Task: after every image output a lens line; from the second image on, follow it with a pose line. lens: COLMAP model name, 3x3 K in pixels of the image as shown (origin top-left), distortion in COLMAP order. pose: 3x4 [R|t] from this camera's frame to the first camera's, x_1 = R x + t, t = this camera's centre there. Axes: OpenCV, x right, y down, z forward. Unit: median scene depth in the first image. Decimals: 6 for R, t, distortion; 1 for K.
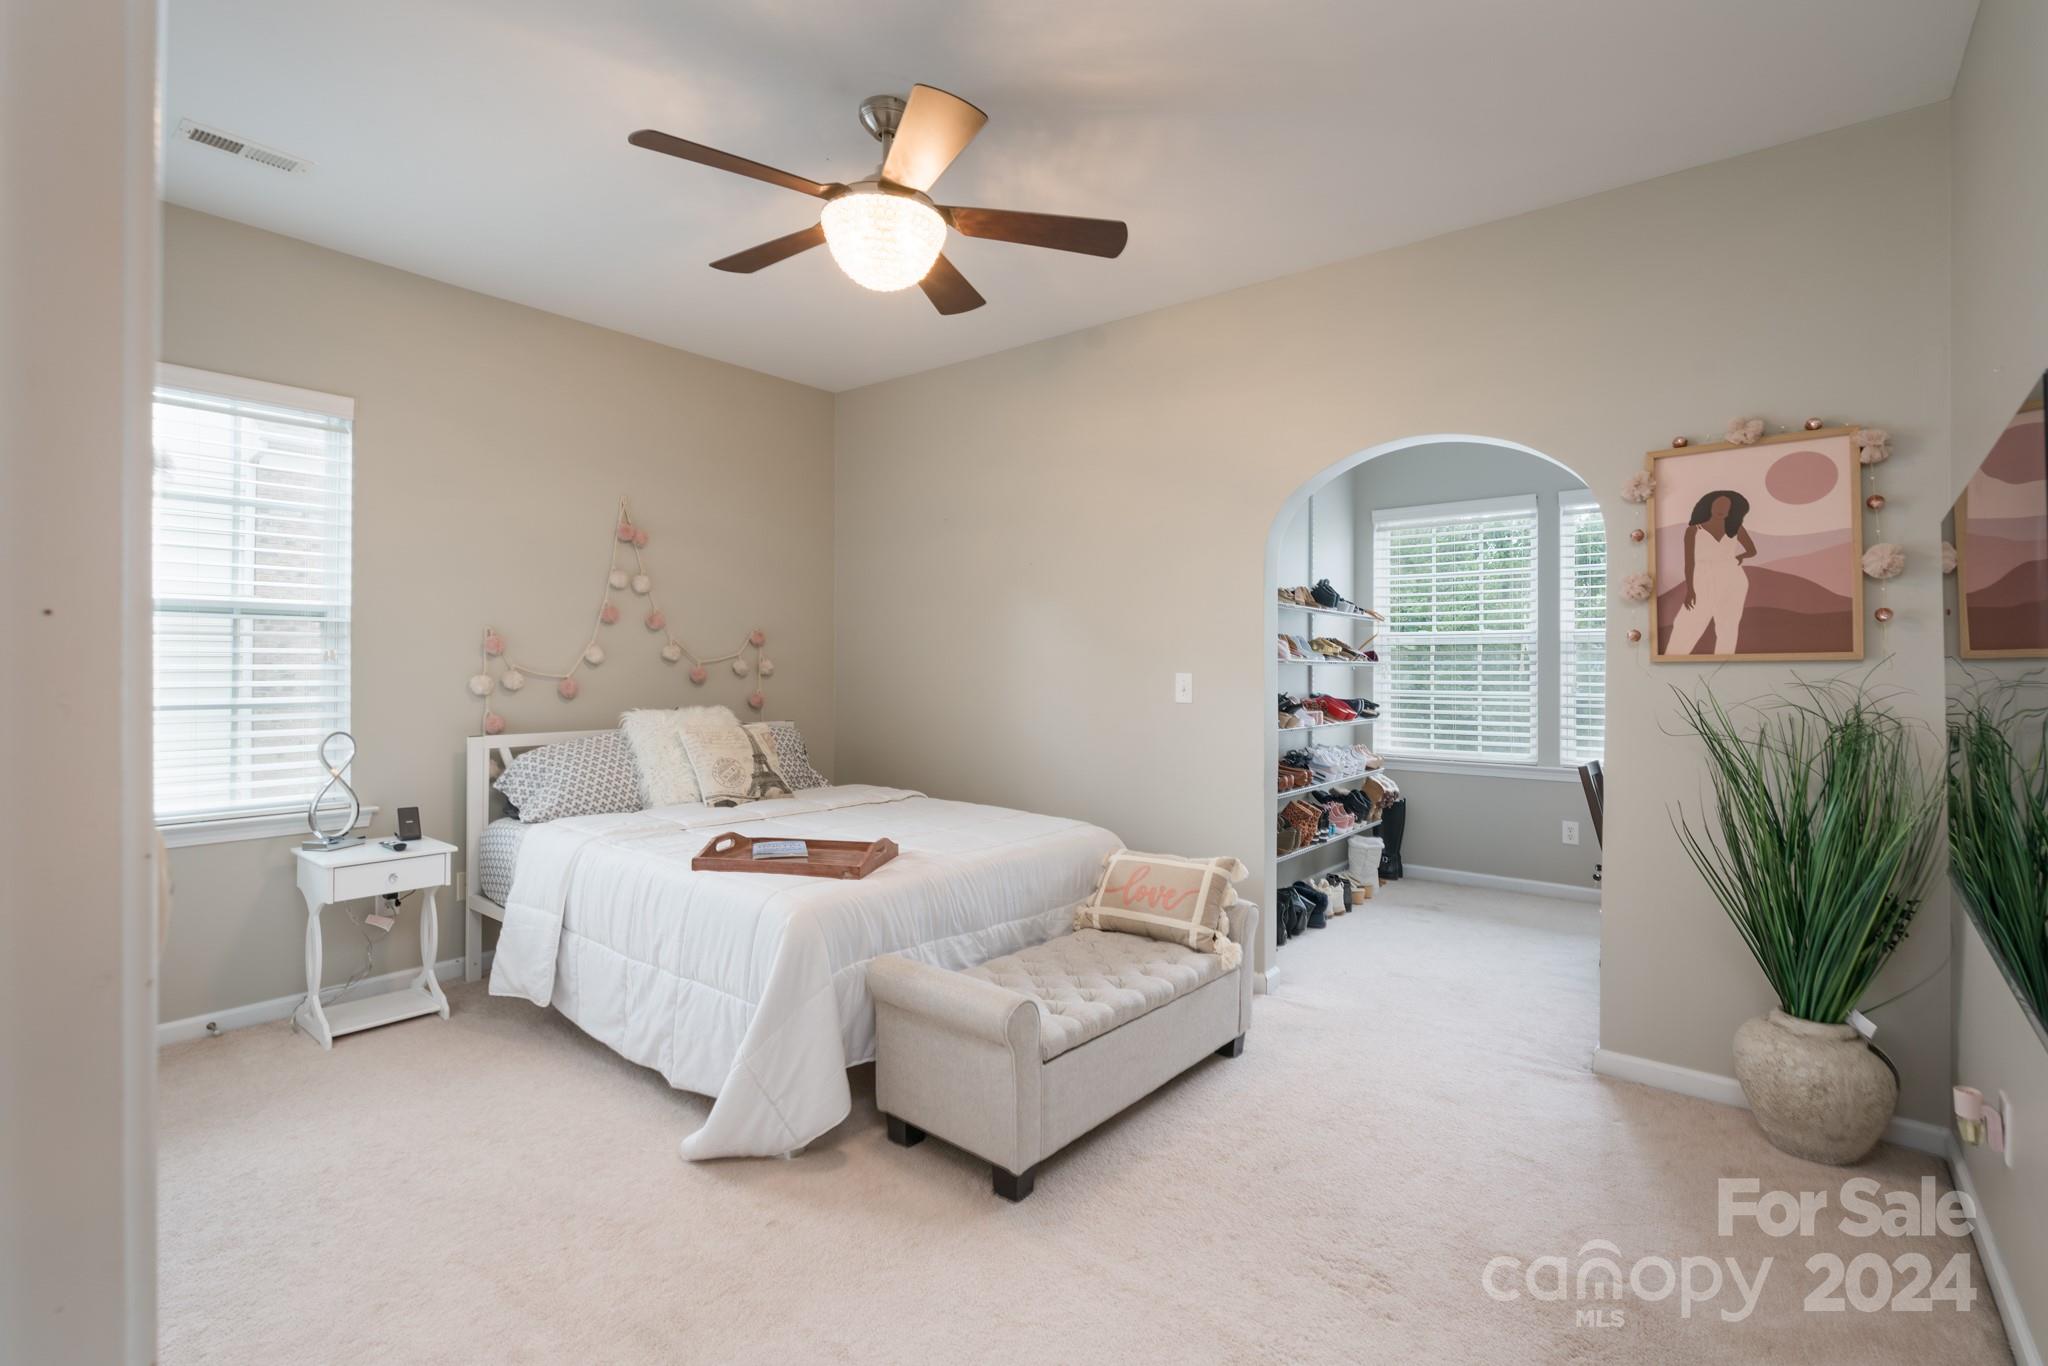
lens RADIAL K [[923.3, 0, 1019.8], [0, 923.3, 657.5], [0, 0, 1]] dist [-0.001356, -0.000191]
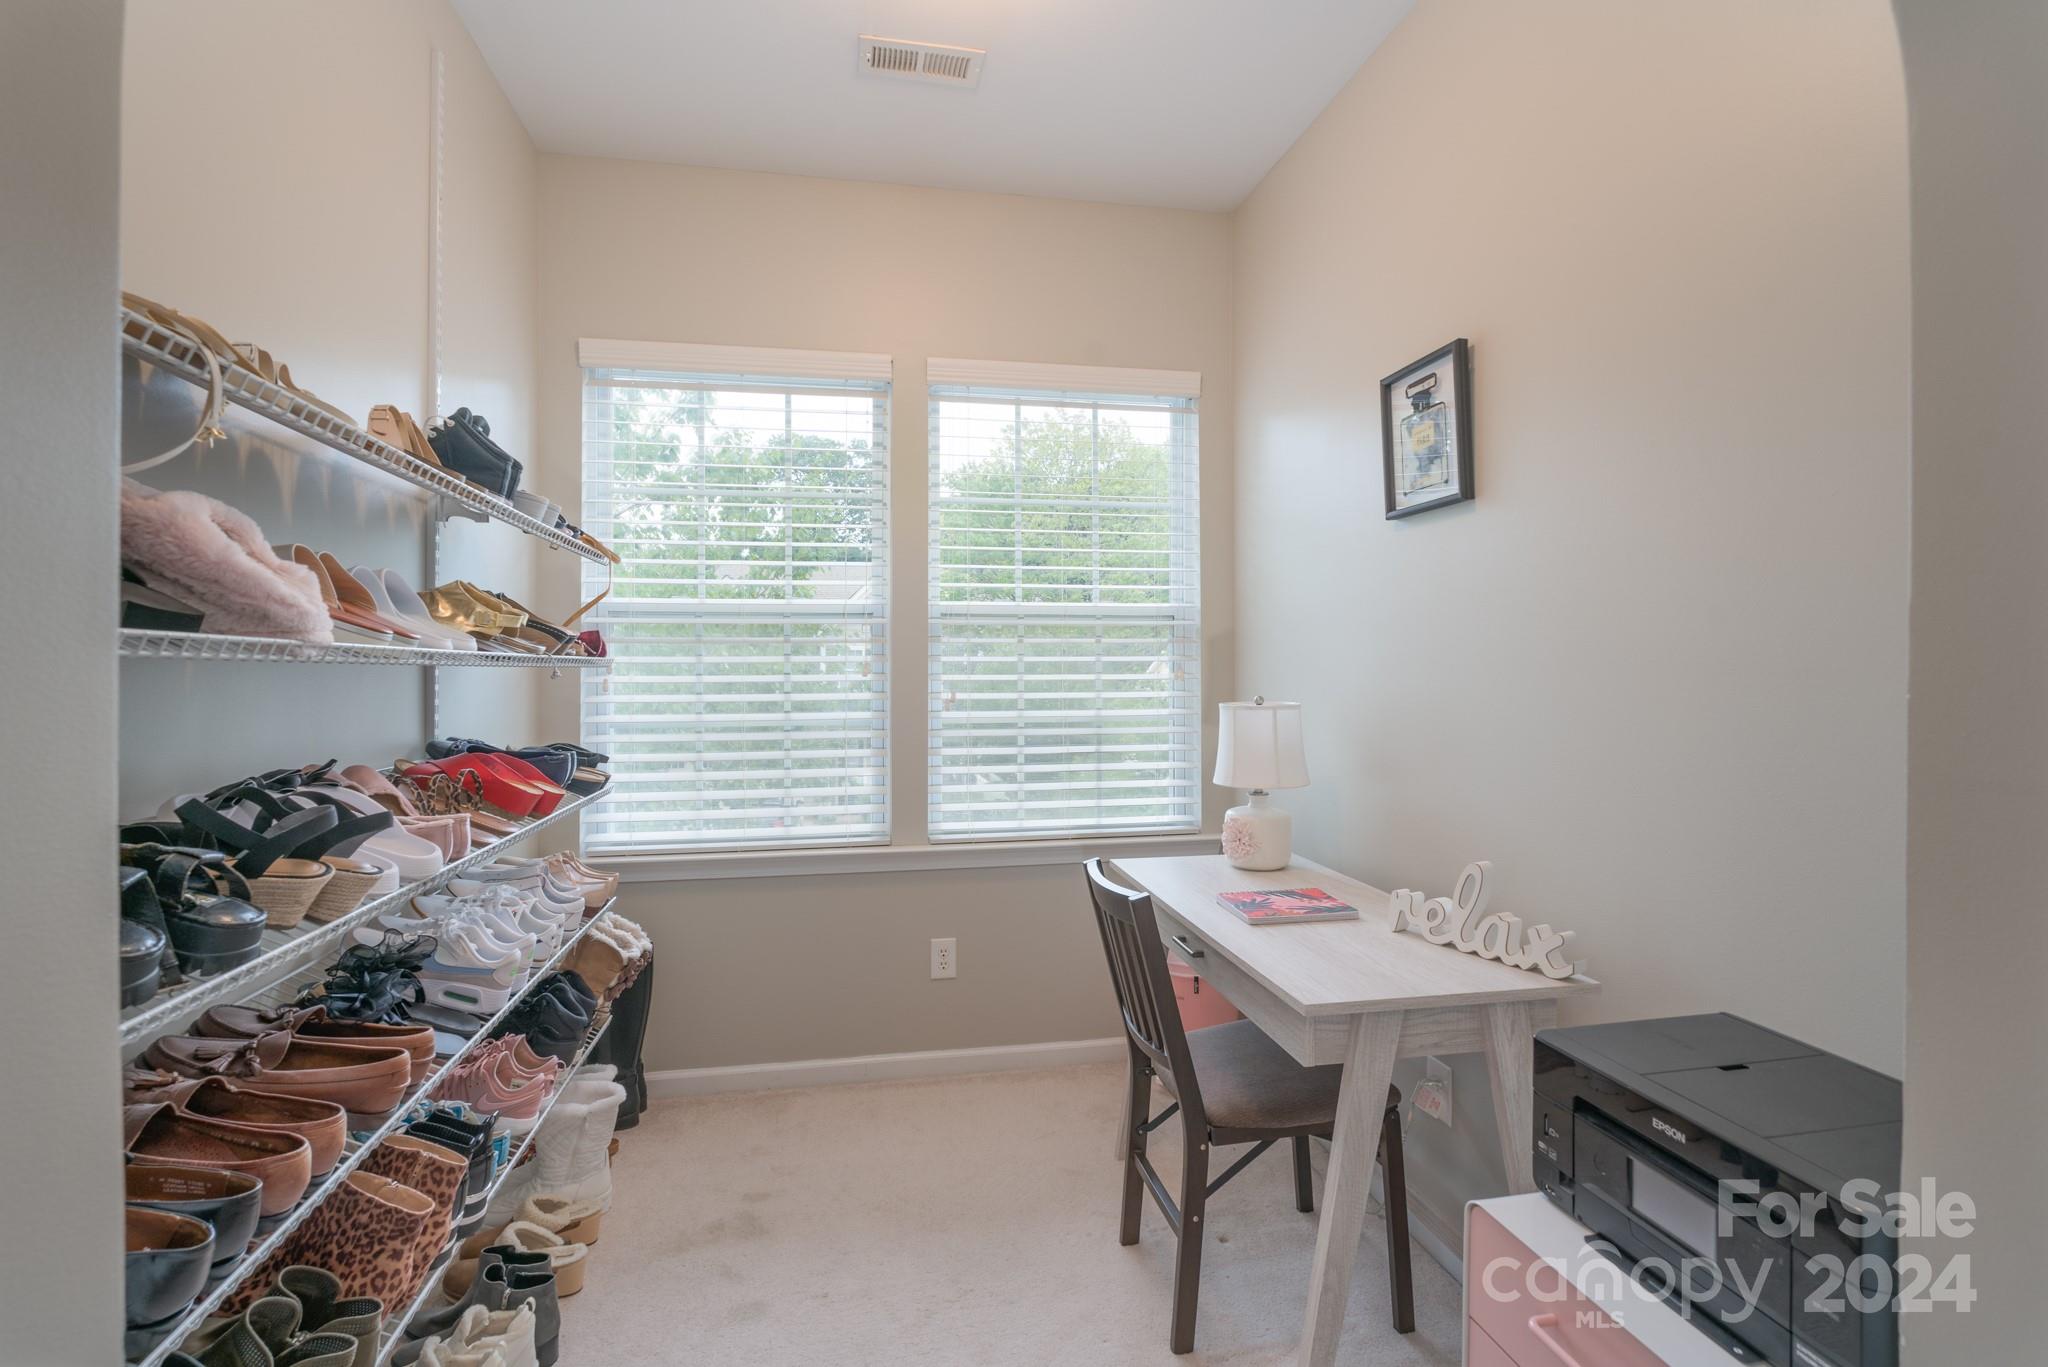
lens RADIAL K [[923.3, 0, 1019.8], [0, 923.3, 658.0], [0, 0, 1]] dist [-0.001356, -0.000191]
pose [[0.646162, 0.003296, 0.763193, 0.189503], [-0.002309, 0.999995, -0.002364, 0.005442], [-0.763196, -0.000235, 0.646167, 0.592694]]
